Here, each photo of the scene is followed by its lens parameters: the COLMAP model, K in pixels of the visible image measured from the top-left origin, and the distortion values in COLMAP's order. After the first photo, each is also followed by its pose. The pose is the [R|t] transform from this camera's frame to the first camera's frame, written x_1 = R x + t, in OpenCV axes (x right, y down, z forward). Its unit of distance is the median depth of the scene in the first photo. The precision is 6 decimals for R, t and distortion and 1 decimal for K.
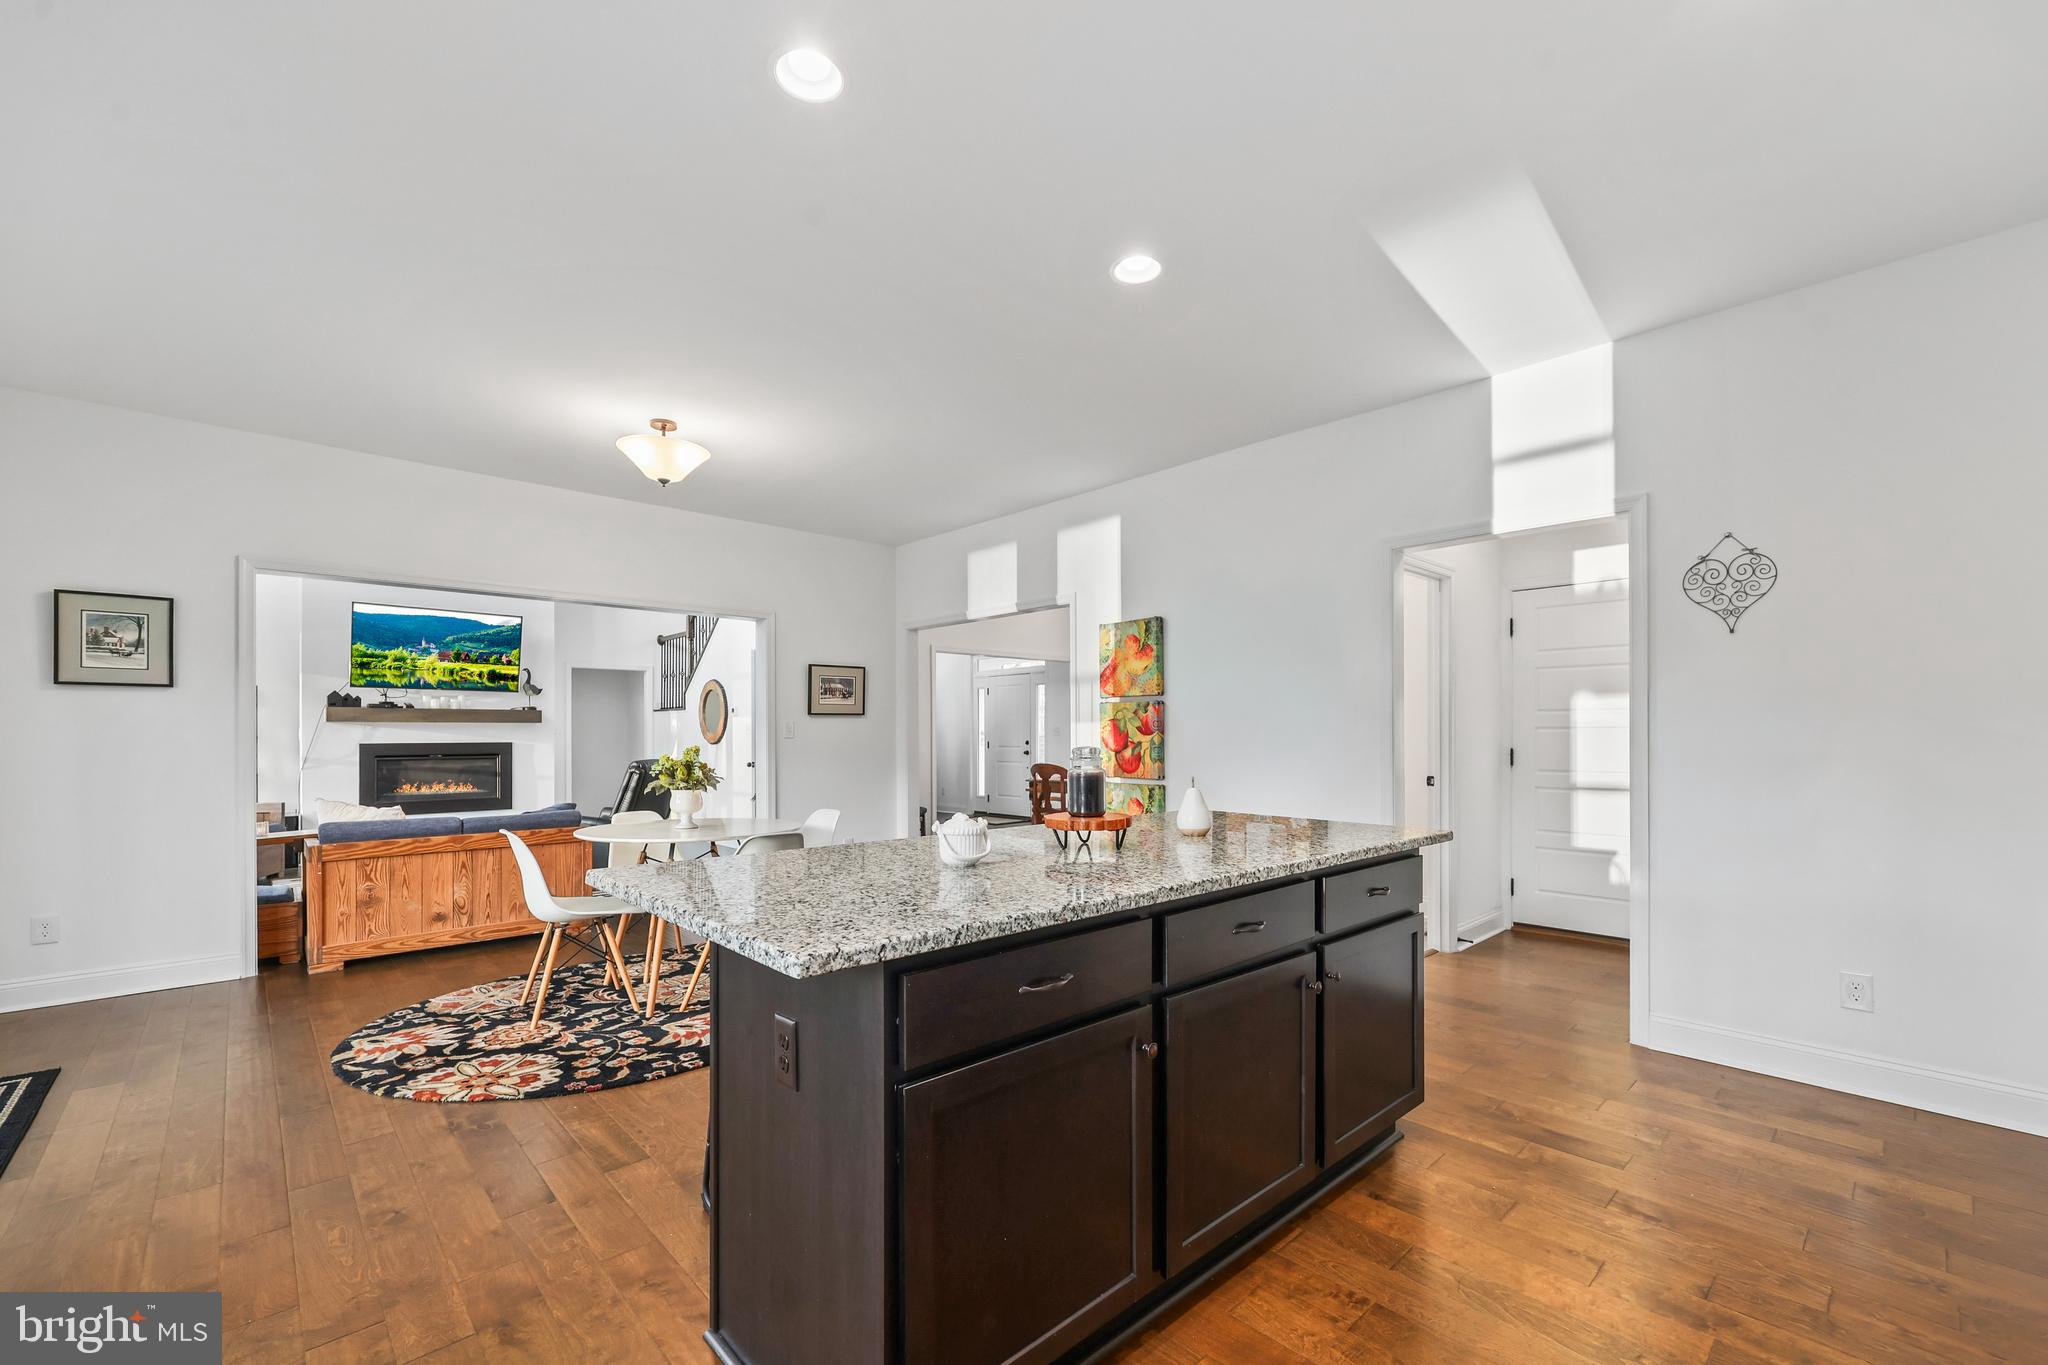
lens RADIAL K [[839.0, 0, 1017.8], [0, 839.0, 696.2], [0, 0, 1]] dist [0.001222, 0.000579]
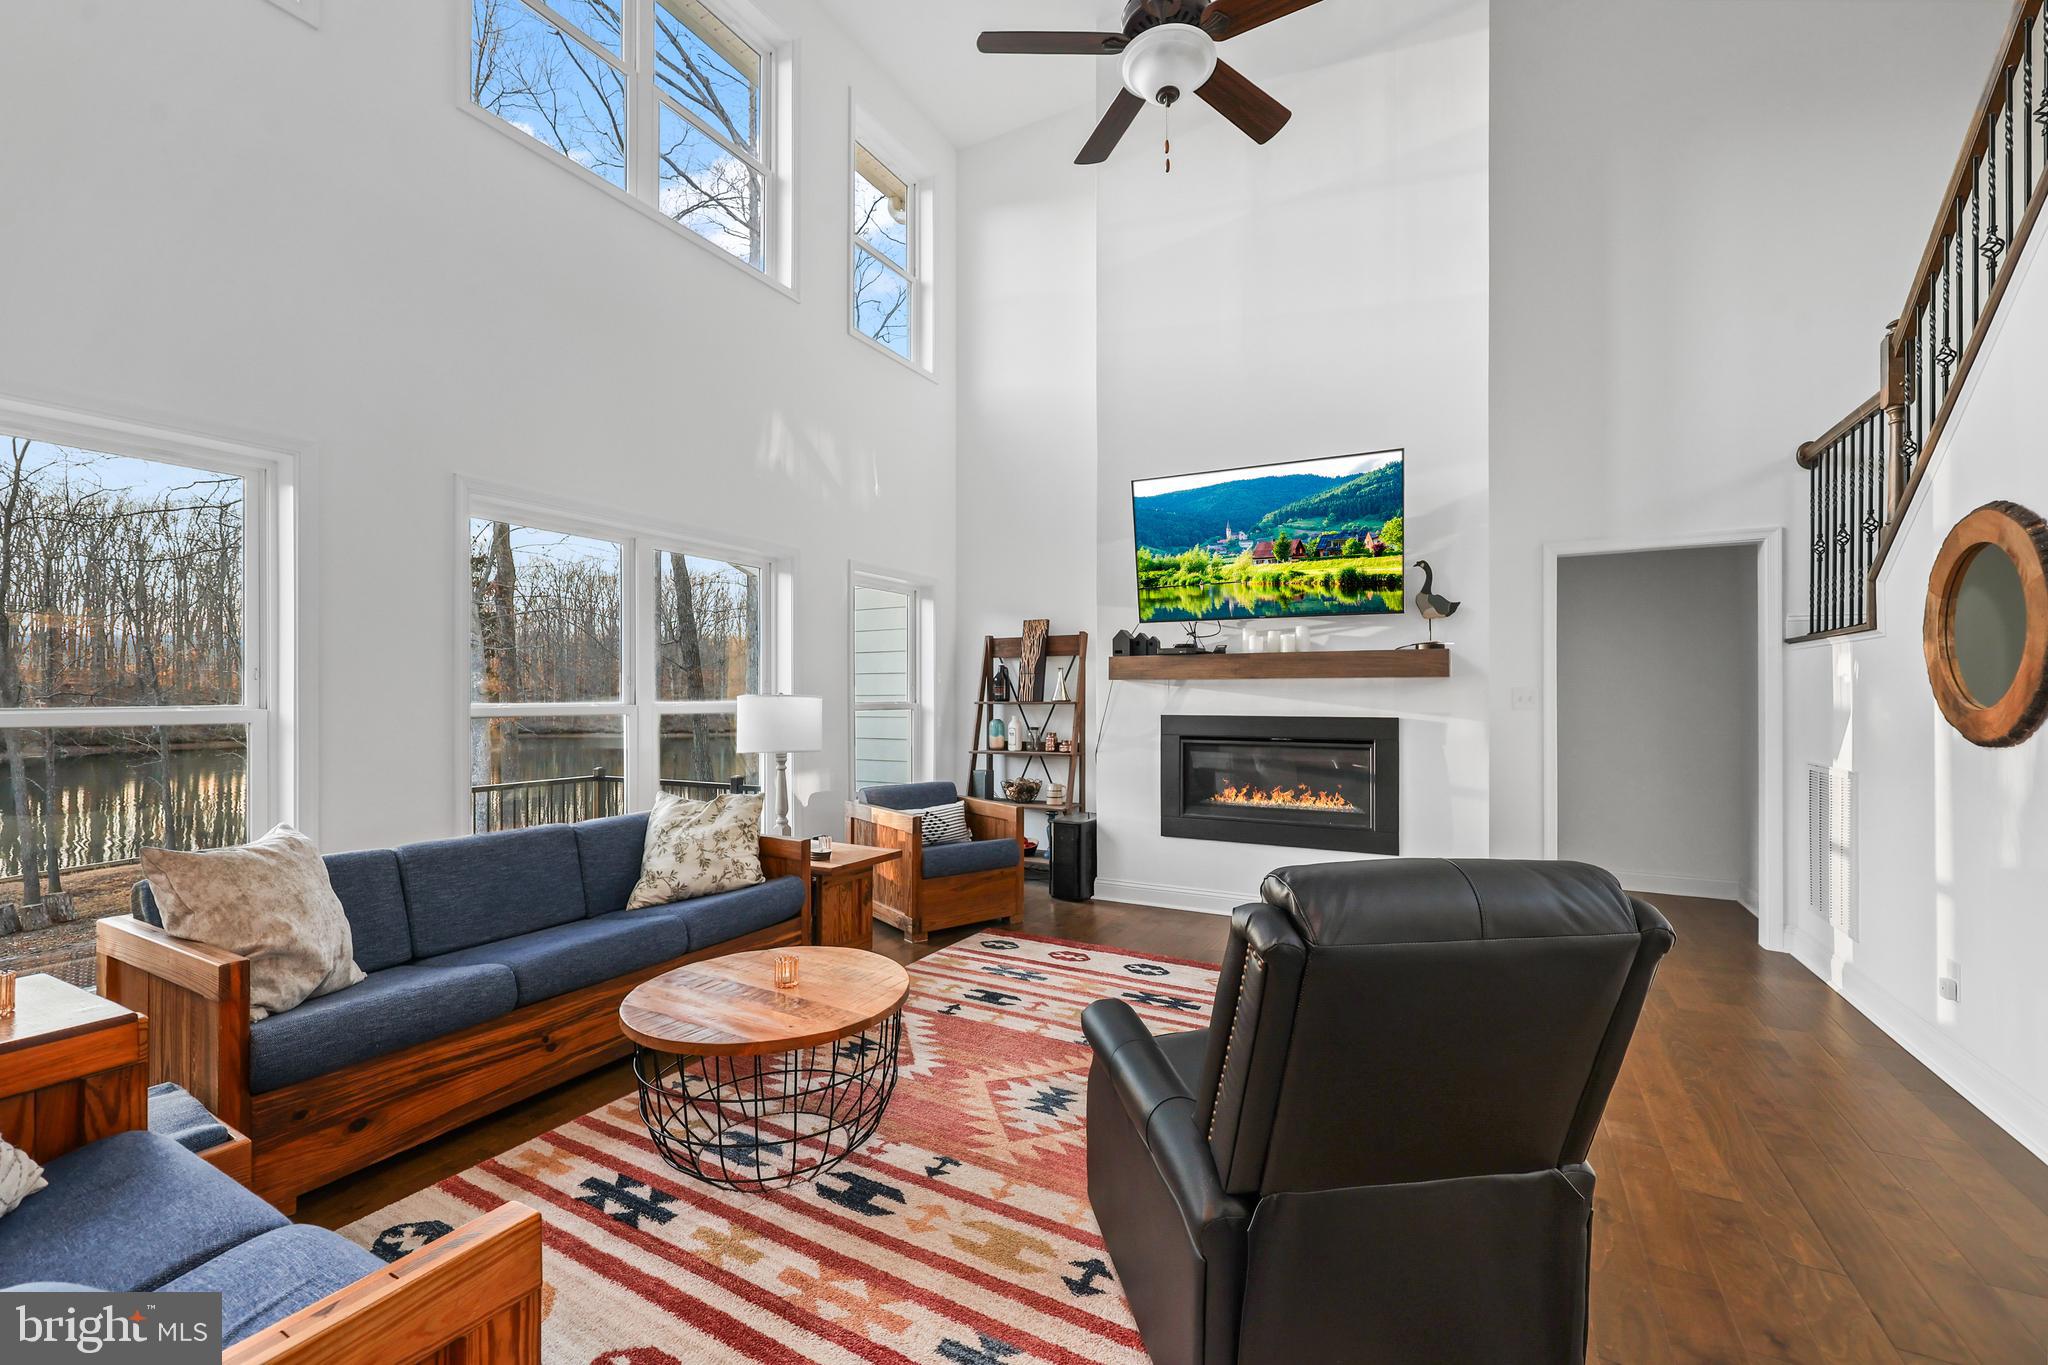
lens RADIAL K [[839.0, 0, 1017.8], [0, 839.0, 696.2], [0, 0, 1]] dist [0.001222, 0.000579]
pose [[0.316929, 0.002950, -0.948445, -0.228758], [0.037077, 0.999192, 0.015498, 0.028209], [0.947724, -0.040077, 0.316563, 0.675576]]
